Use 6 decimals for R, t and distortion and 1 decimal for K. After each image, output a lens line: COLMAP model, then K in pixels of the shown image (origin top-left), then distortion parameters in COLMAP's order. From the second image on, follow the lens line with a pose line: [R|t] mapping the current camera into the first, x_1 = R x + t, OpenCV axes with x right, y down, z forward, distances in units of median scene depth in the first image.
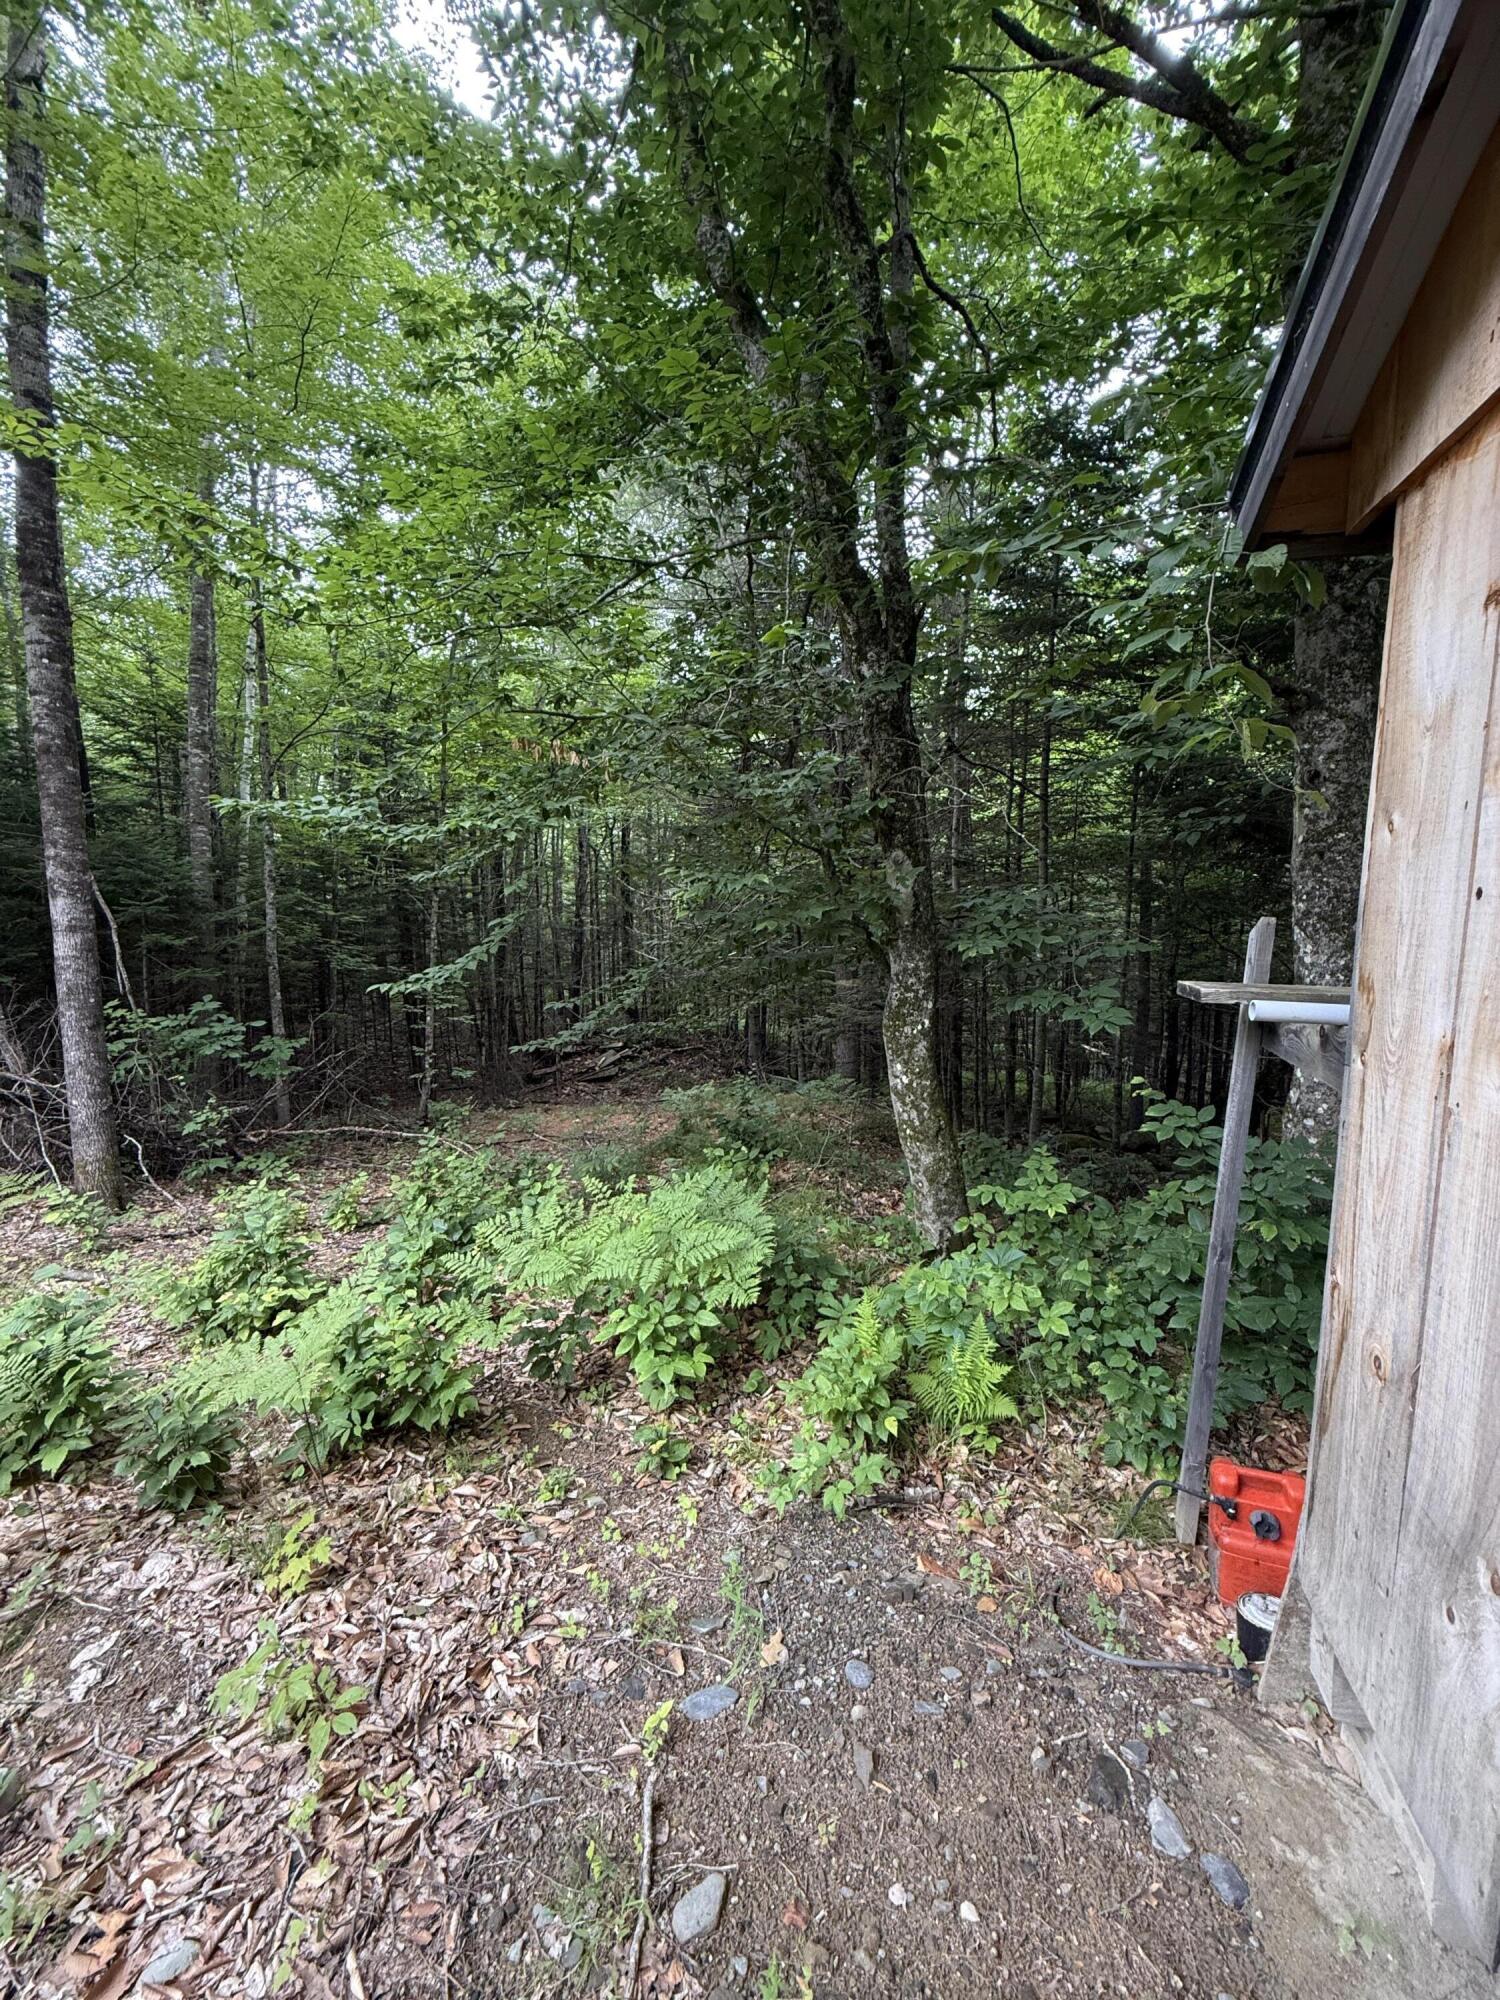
lens RADIAL K [[797.5, 0, 755.1], [0, 797.5, 996.1], [0, 0, 1]] dist [-0.001222, 0.000608]
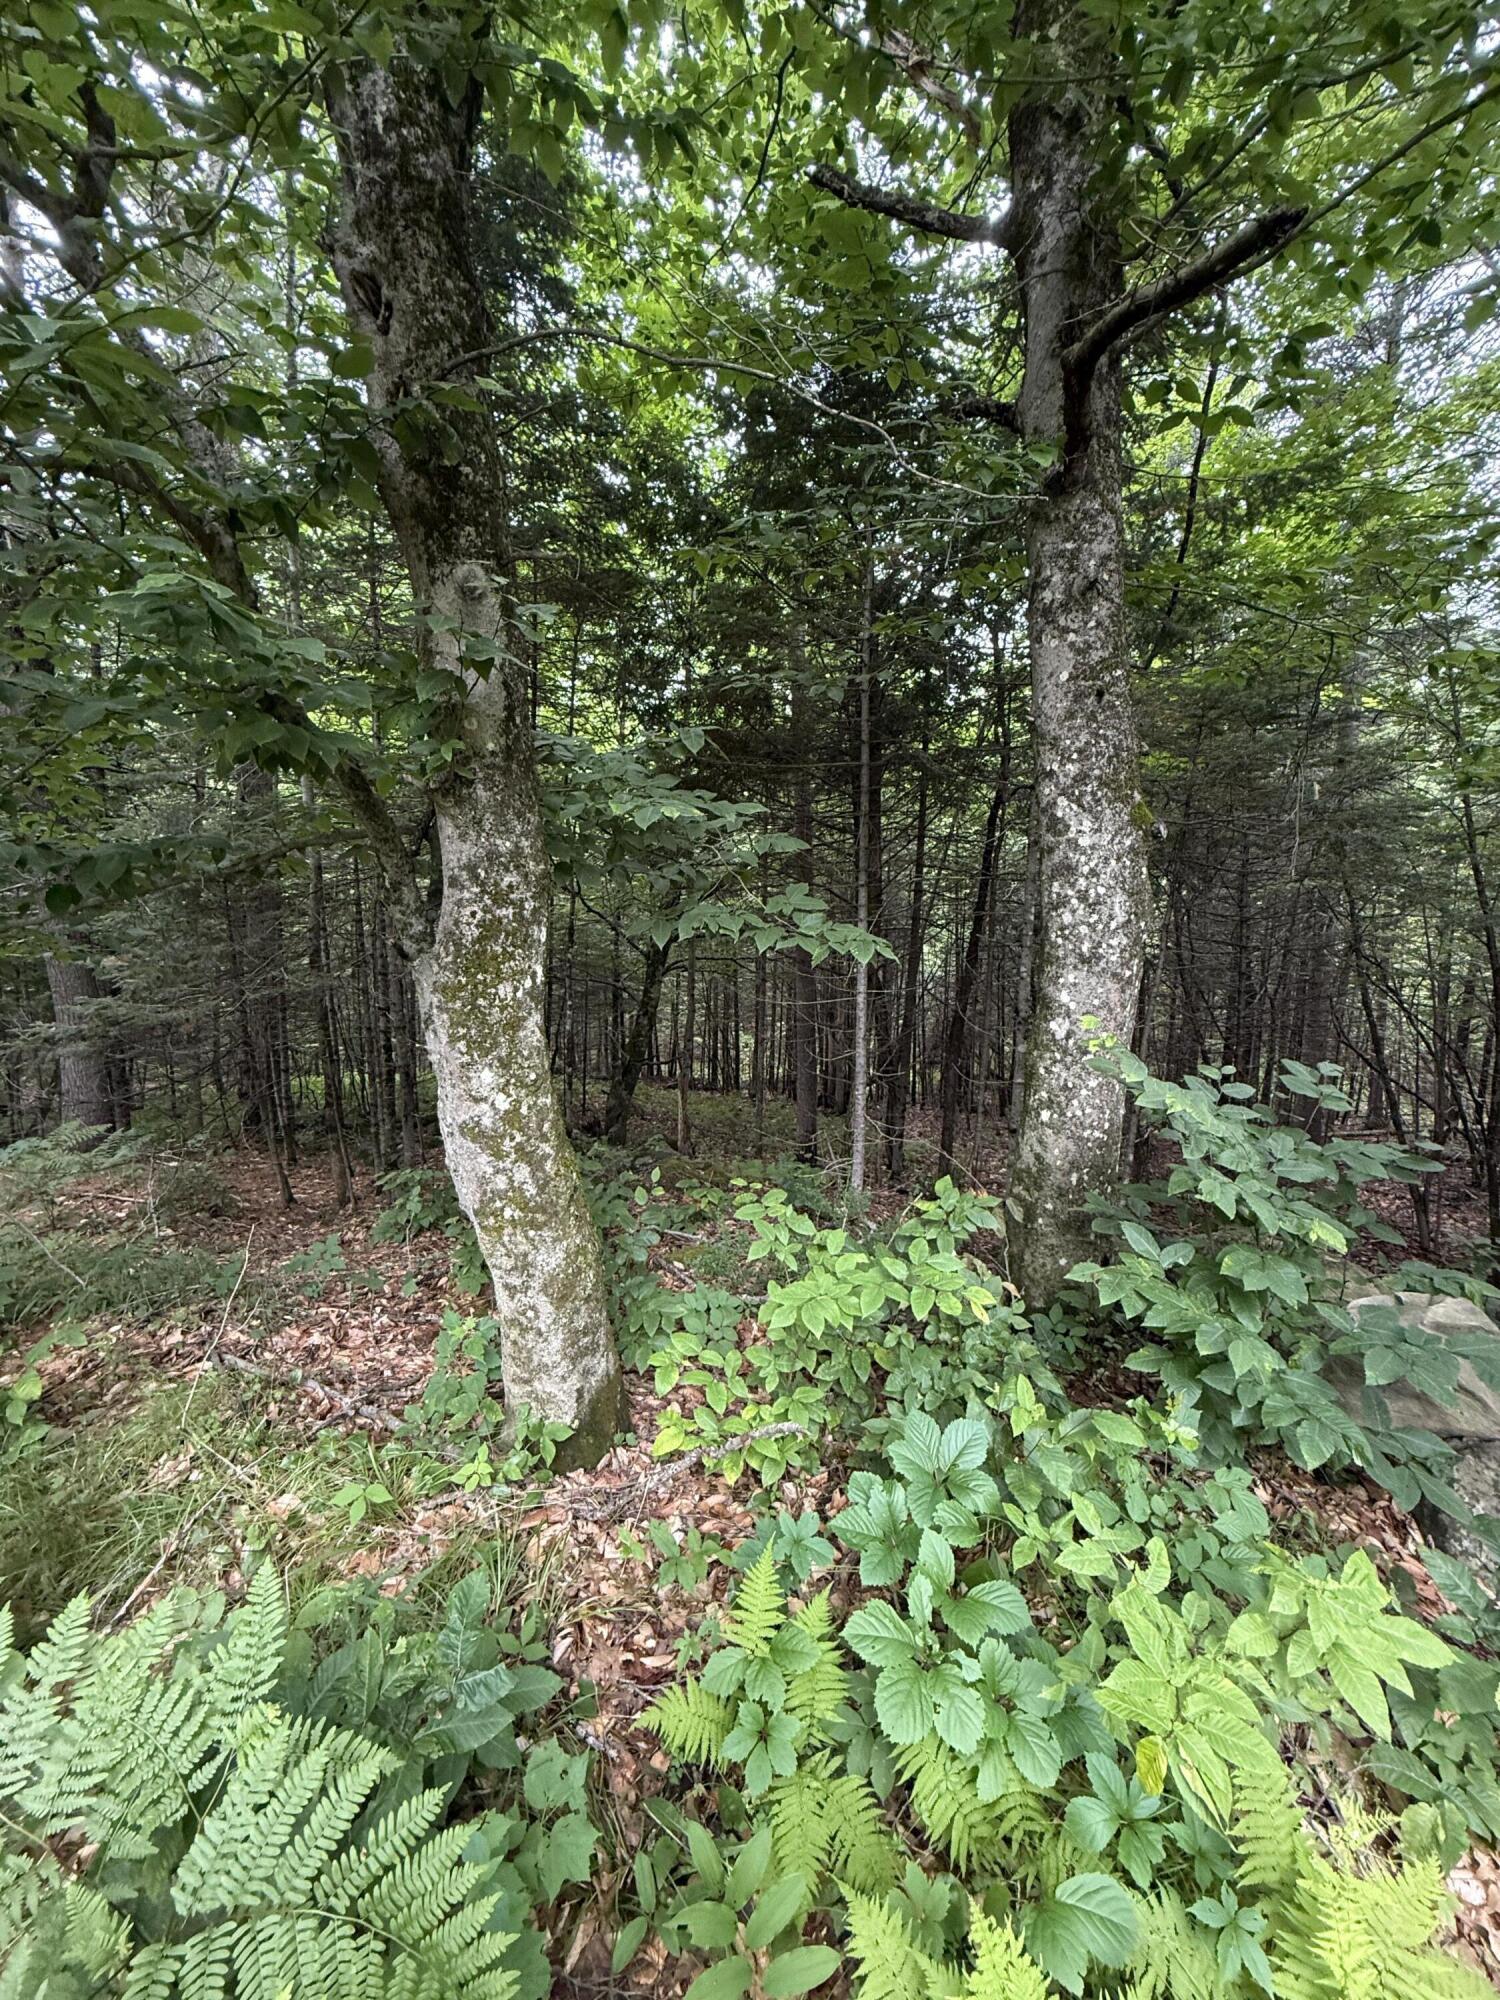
lens RADIAL K [[797.5, 0, 752.6], [0, 797.5, 994.3], [0, 0, 1]] dist [-0.001222, 0.000608]
pose [[0.637136, -0.074926, 0.767101, -0.025803], [0.067872, 0.996851, 0.040995, 0.014297], [-0.767758, 0.025945, 0.640215, 0.245563]]
